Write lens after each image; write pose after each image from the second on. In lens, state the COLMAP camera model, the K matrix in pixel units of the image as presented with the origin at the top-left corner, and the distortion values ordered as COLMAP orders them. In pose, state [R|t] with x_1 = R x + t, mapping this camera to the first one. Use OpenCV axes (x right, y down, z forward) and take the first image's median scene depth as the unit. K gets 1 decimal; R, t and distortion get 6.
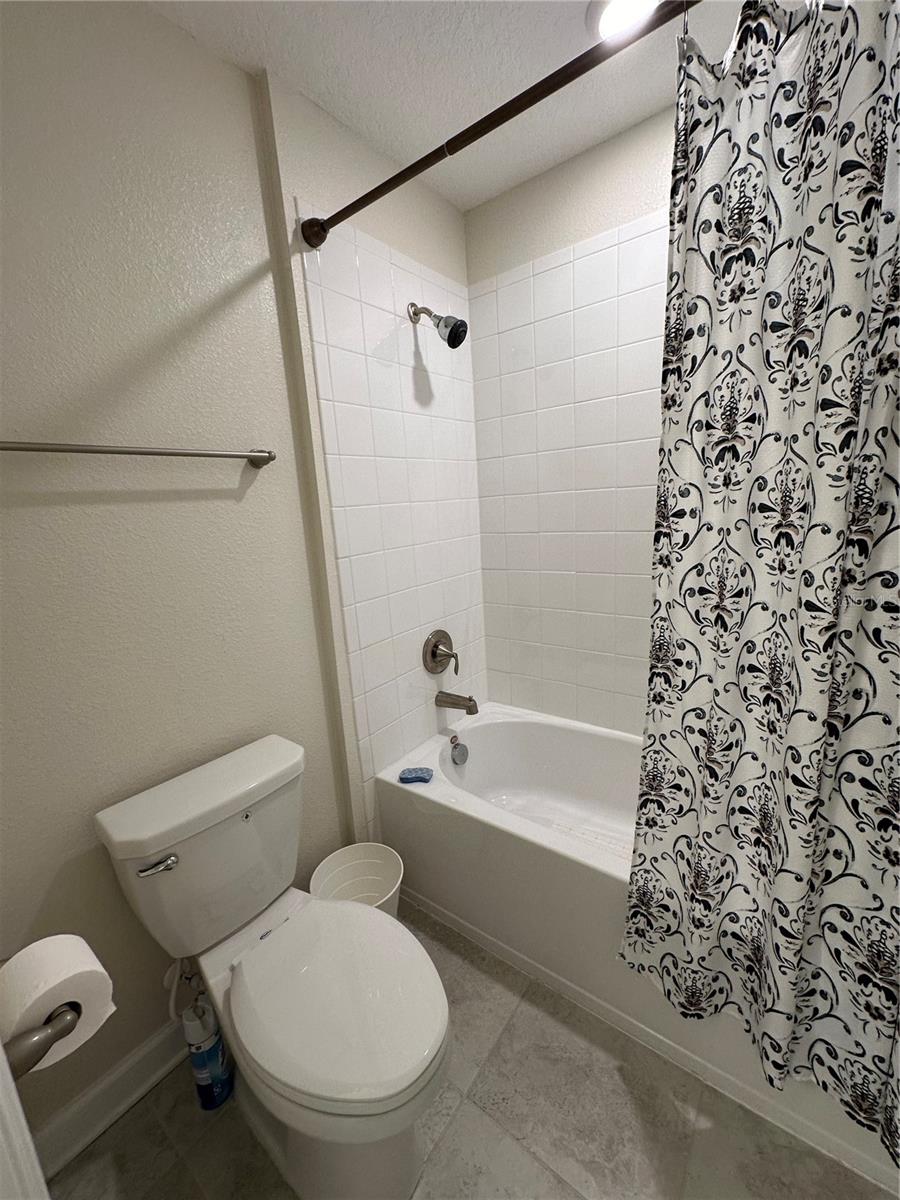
lens RADIAL K [[478.1, 0, 450.0], [0, 478.1, 600.0], [0, 0, 1]] dist [-0.000967, -0.000221]
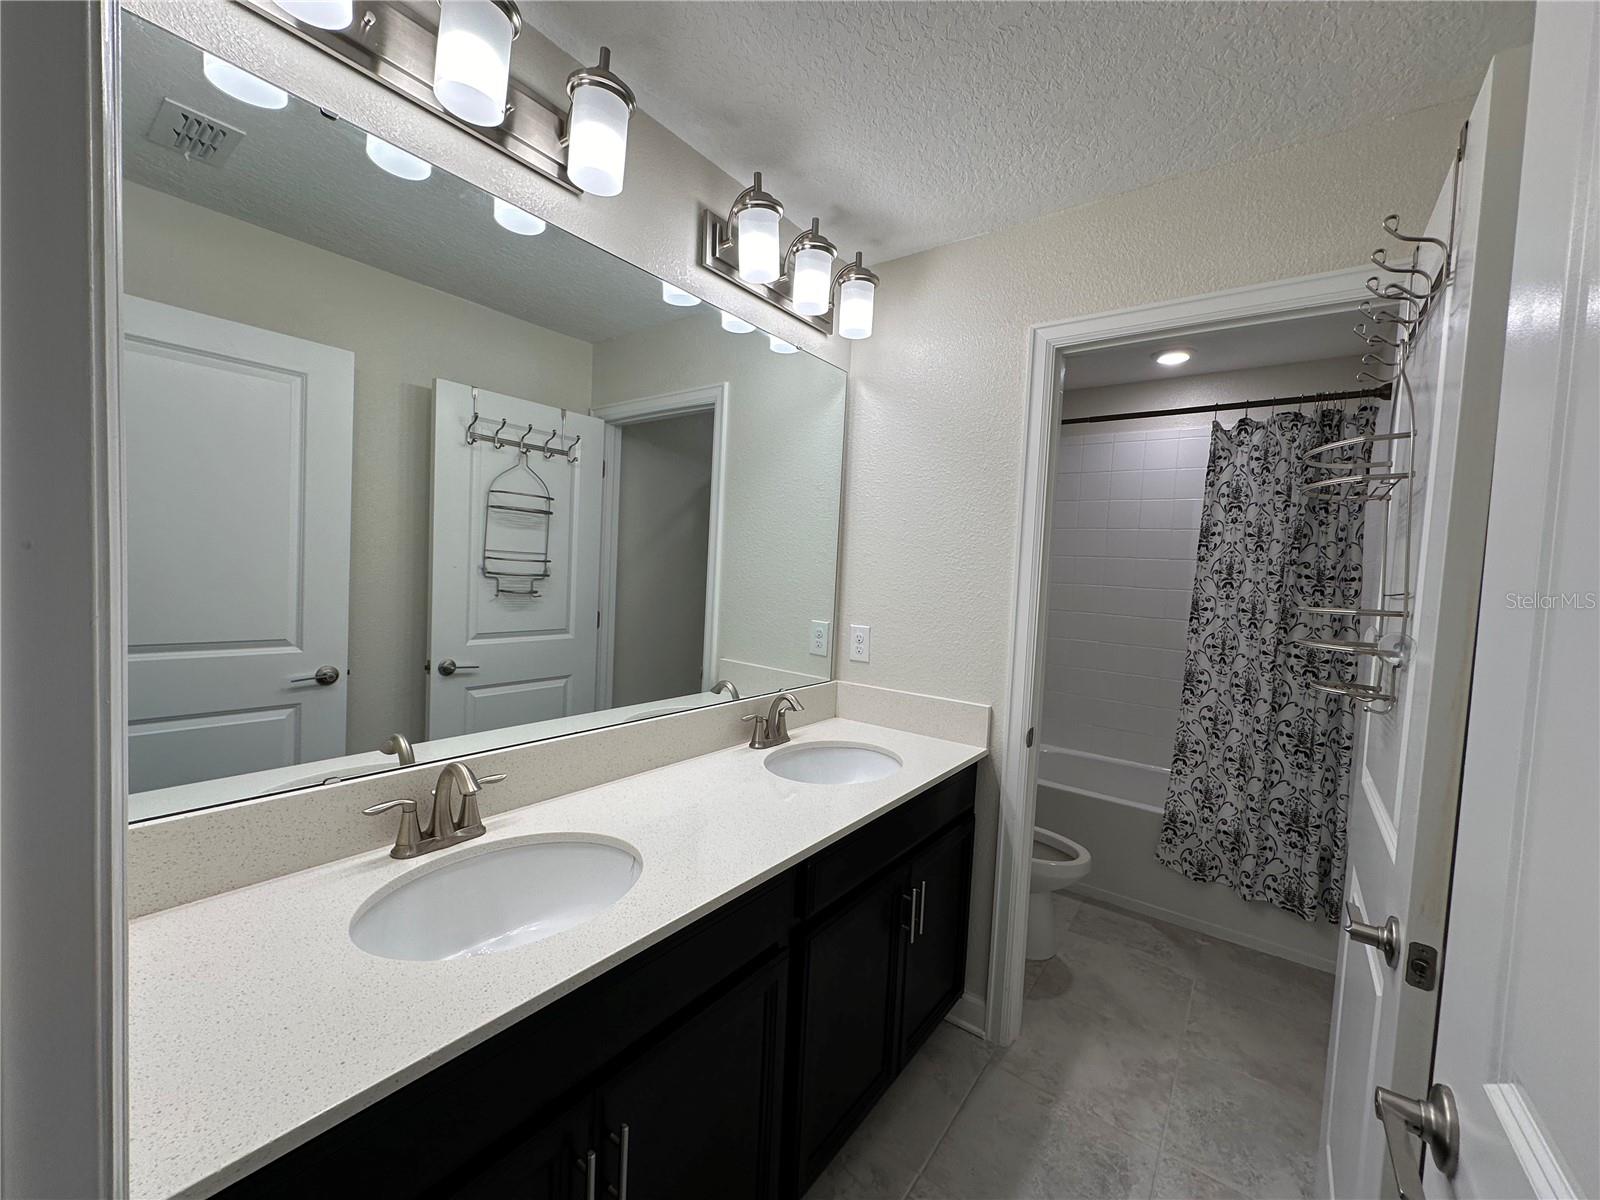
lens RADIAL K [[637.5, 0, 800.0], [0, 637.5, 600.0], [0, 0, 1]] dist [-0.000967, -0.000221]
pose [[0.994008, 0.108394, 0.014087, -1.446310], [-0.105259, 0.983970, -0.143957, 0.404083], [-0.029465, 0.141611, 0.989484, -1.884711]]
